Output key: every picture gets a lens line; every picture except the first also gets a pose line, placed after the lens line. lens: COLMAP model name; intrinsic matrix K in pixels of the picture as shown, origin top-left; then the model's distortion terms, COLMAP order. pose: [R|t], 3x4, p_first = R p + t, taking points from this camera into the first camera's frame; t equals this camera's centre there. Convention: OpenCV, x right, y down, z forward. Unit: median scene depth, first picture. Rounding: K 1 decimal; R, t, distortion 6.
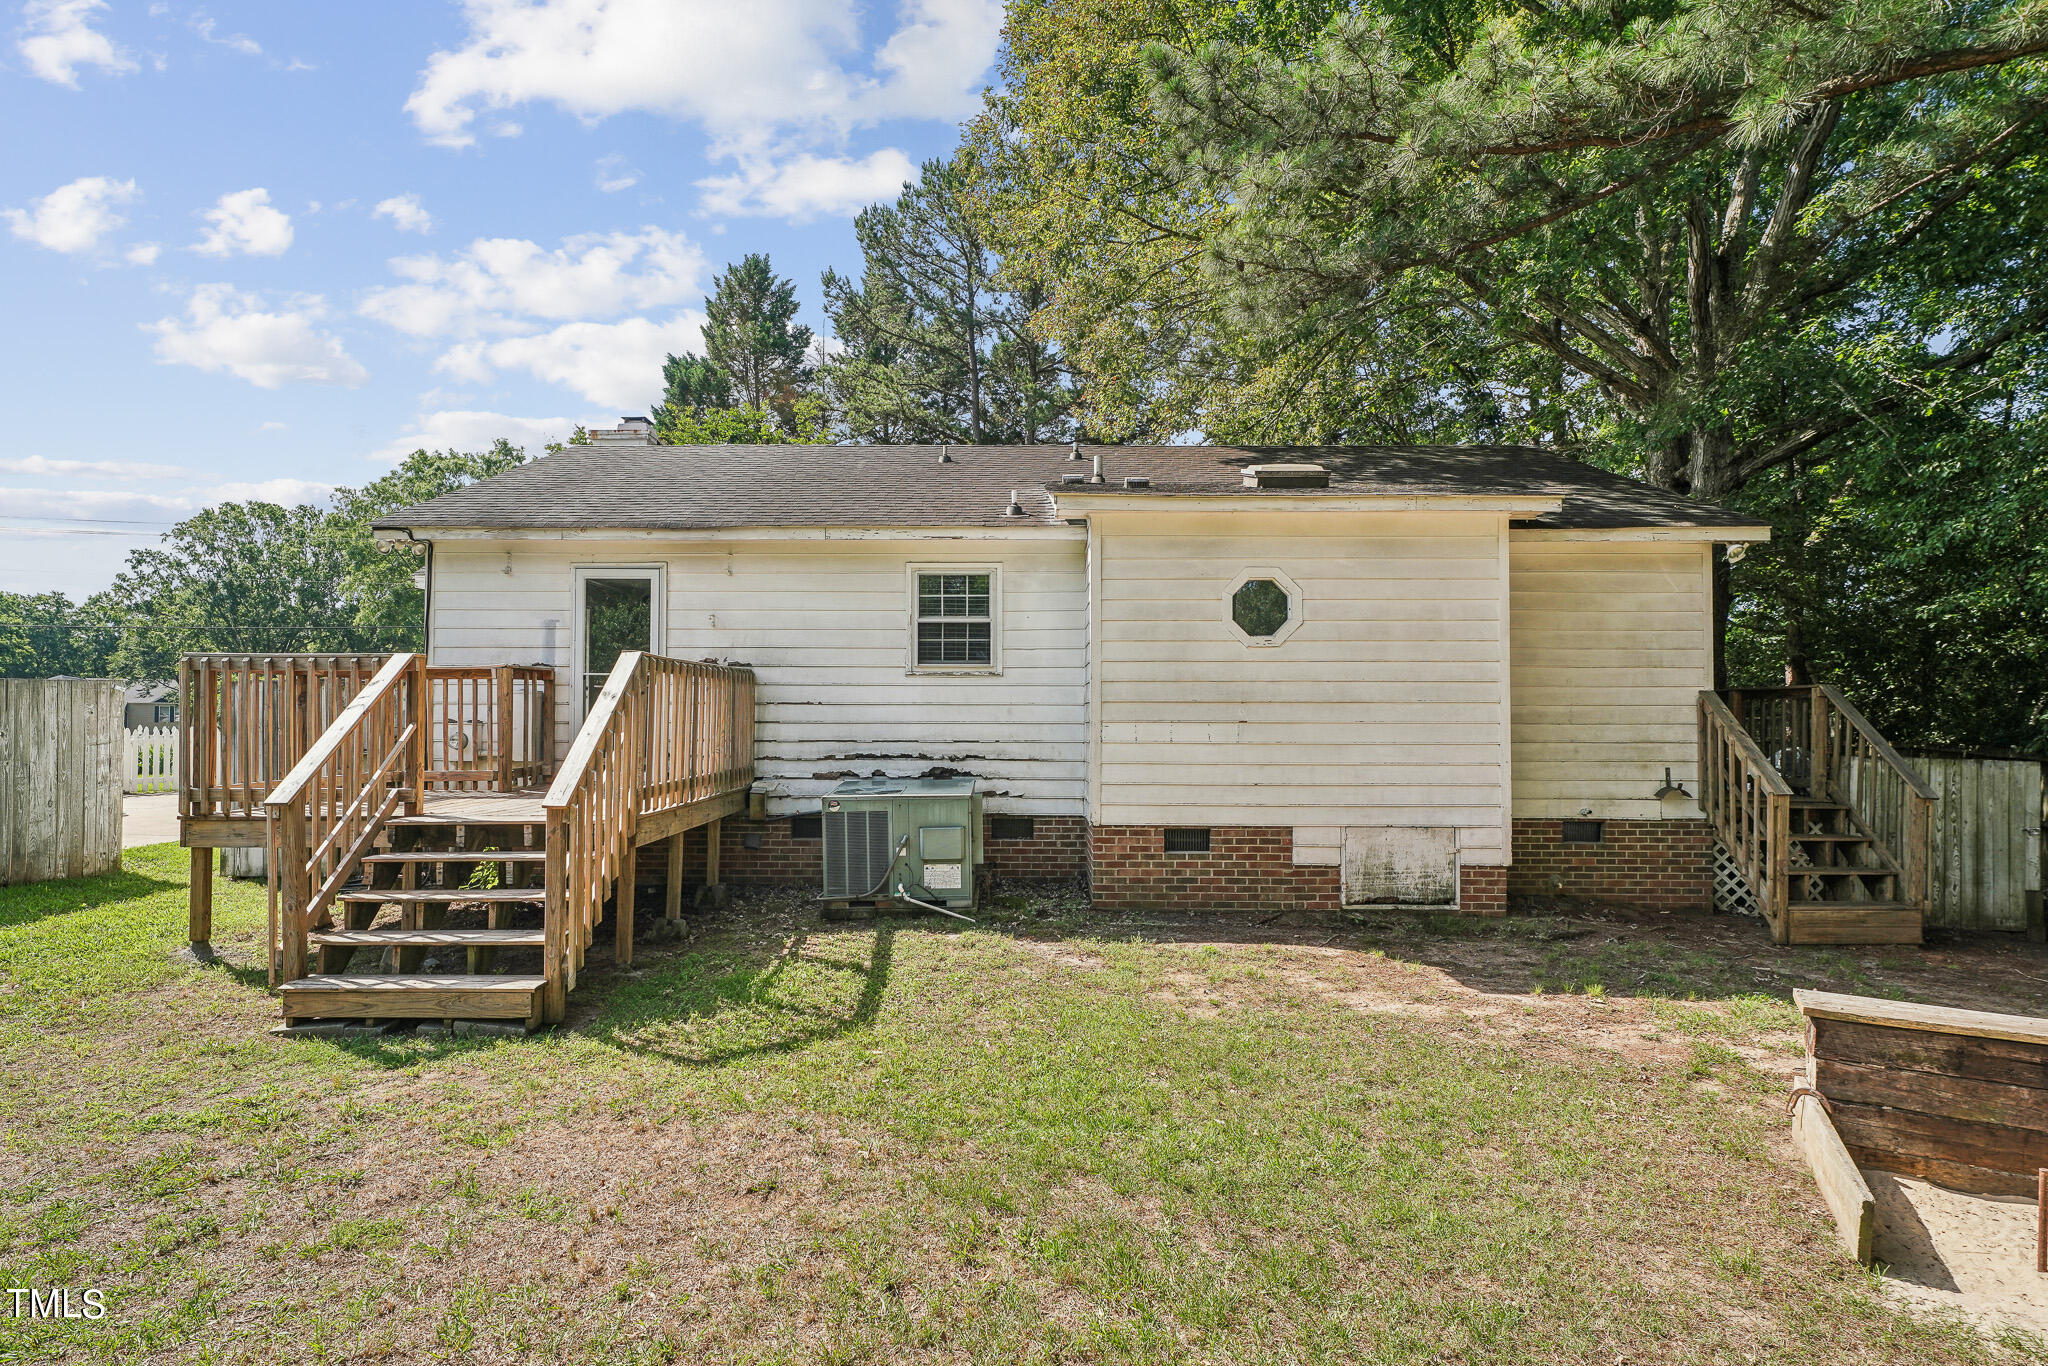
lens RADIAL K [[1054.0, 0, 1023.5], [0, 1054.0, 699.2], [0, 0, 1]] dist [-0.000714, -0.000071]
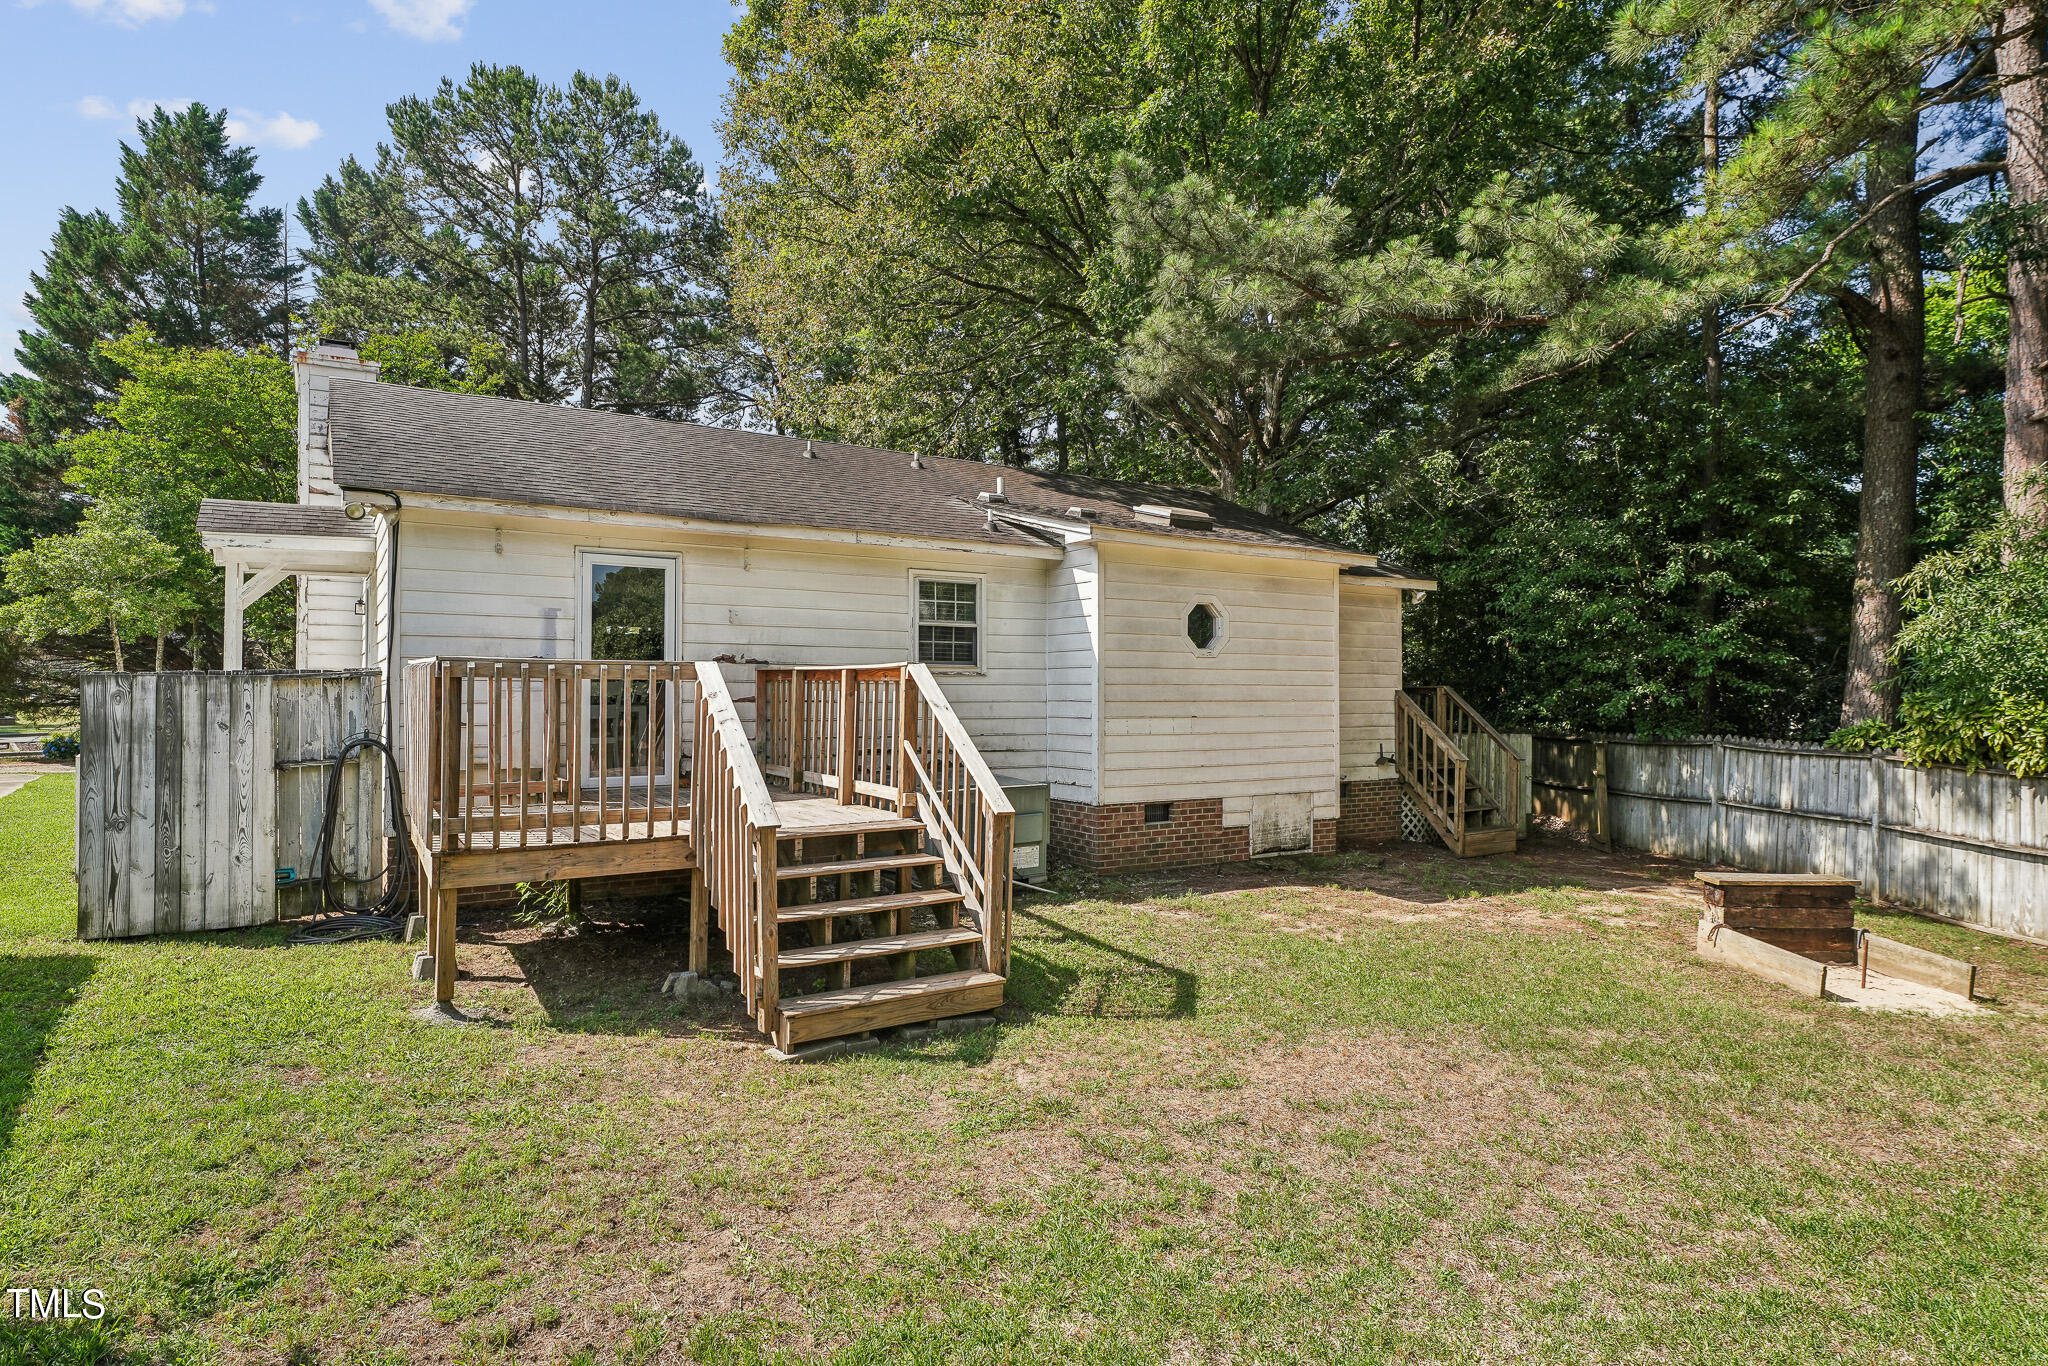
lens RADIAL K [[1054.0, 0, 1025.4], [0, 1054.0, 676.0], [0, 0, 1]] dist [-0.000714, -0.000071]
pose [[0.849160, 0.009842, 0.528045, -0.594859], [-0.012618, 0.999919, 0.001654, -0.025068], [-0.527985, -0.008067, 0.849215, 0.033760]]
